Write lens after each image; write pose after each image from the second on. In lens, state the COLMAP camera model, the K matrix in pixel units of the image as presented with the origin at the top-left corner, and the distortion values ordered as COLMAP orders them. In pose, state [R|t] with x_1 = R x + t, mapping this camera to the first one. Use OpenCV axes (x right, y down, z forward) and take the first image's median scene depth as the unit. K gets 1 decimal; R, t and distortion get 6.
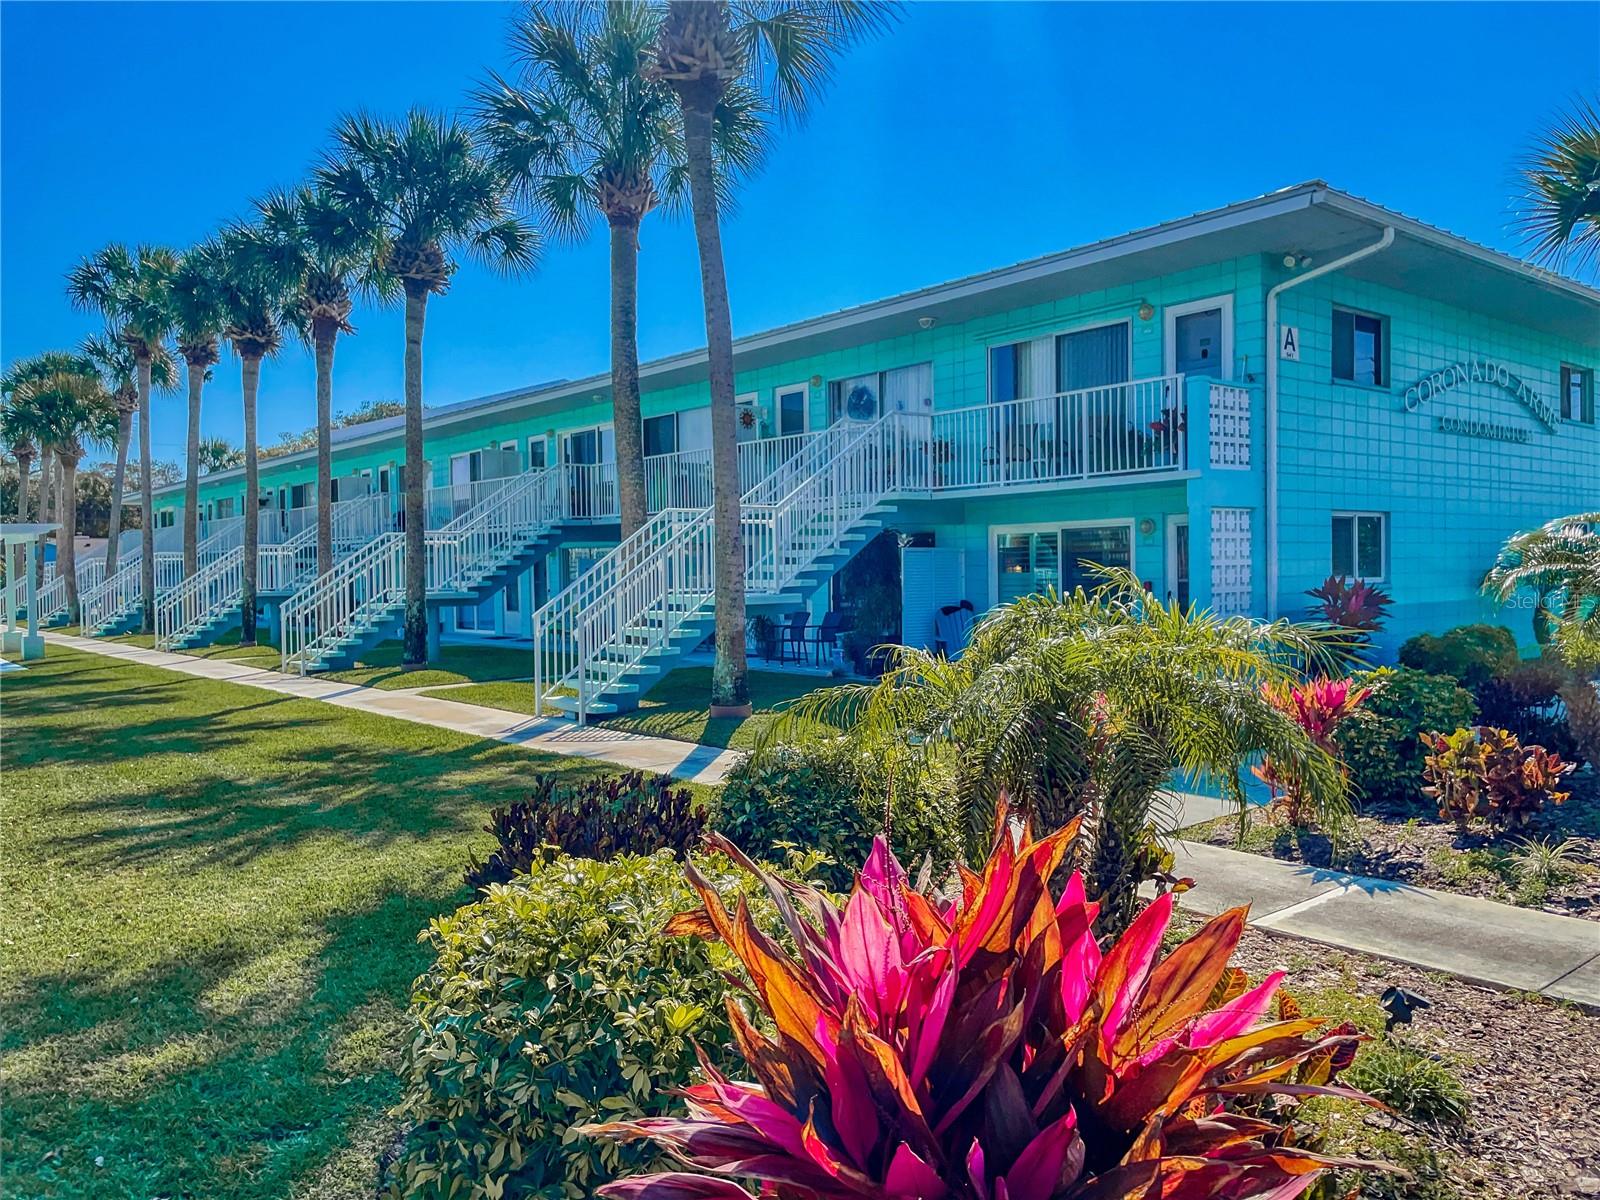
lens RADIAL K [[1210.1, 0, 801.6], [0, 1210.1, 587.8], [0, 0, 1]] dist [0.095077, -0.123305]
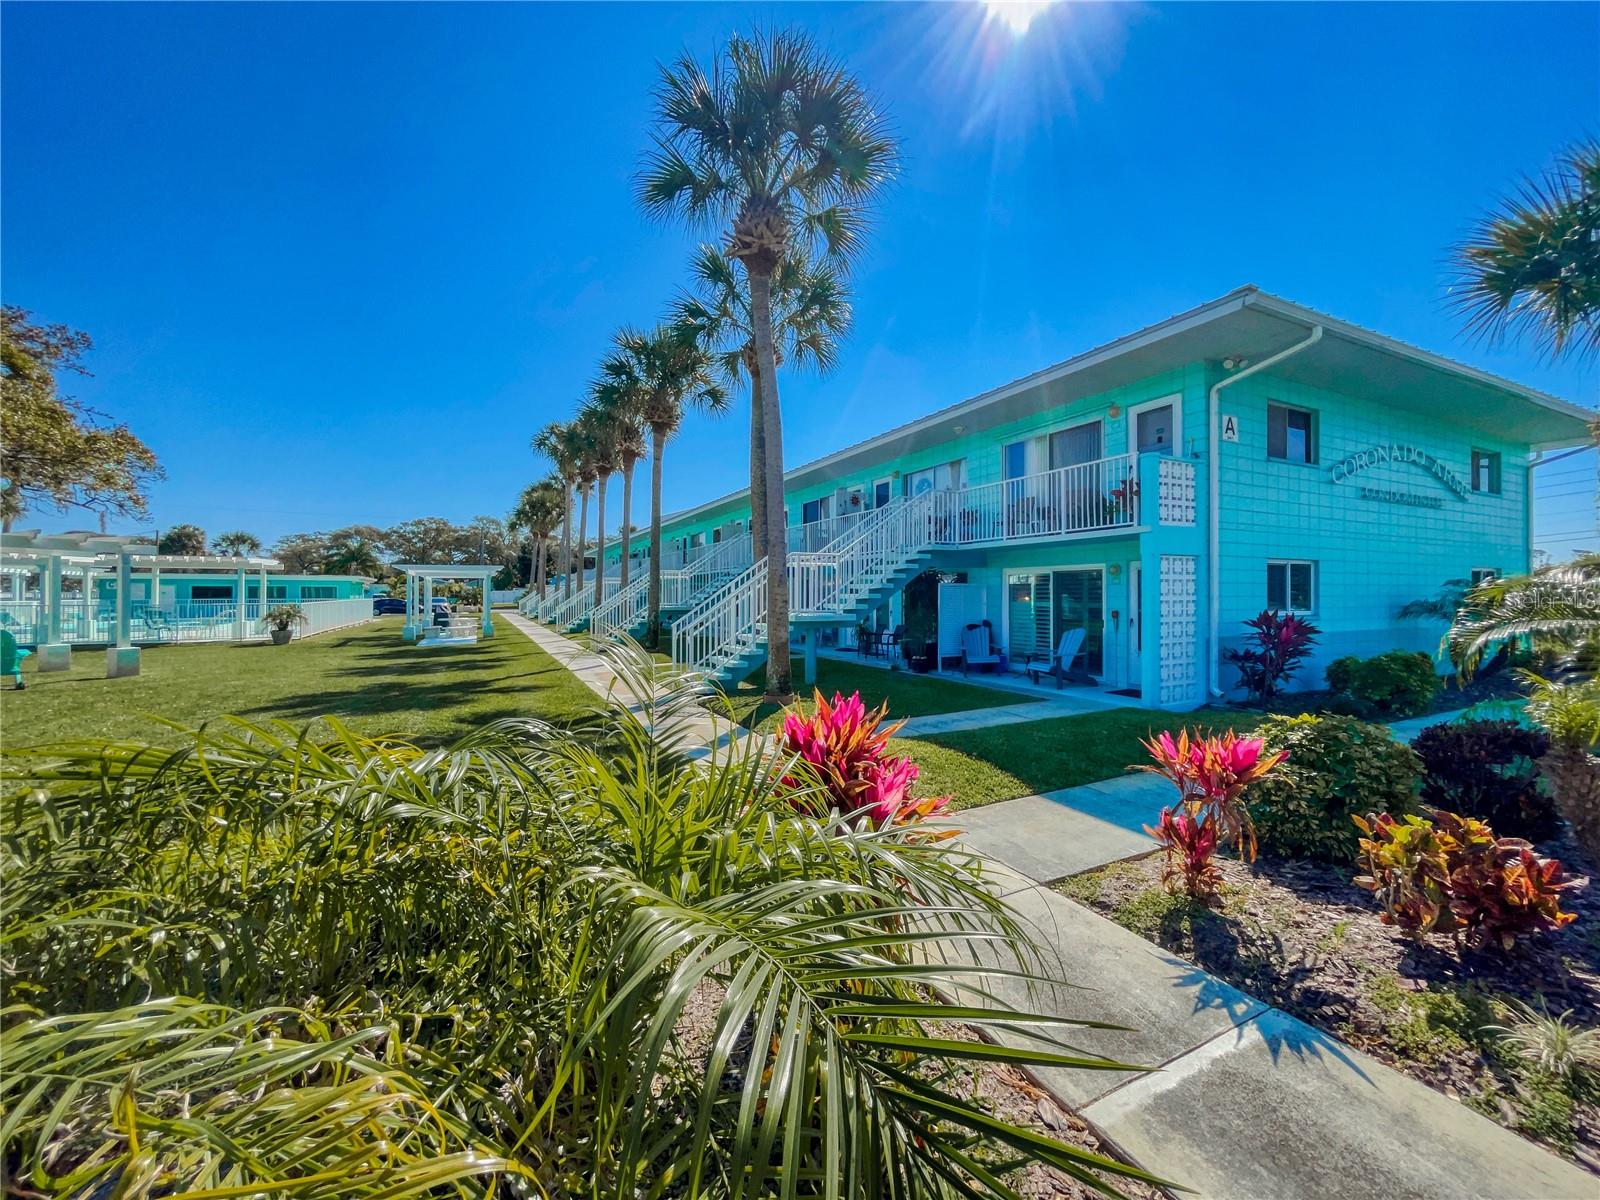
lens RADIAL K [[644.4, 0, 801.1], [0, 644.4, 588.1], [0, 0, 1]] dist [-0.000701, -0.000978]
pose [[0.972724, 0.014638, -0.231505, 0.121358], [-0.019906, 0.999593, -0.020439, -0.009410], [0.231112, 0.024490, 0.972619, 0.247611]]
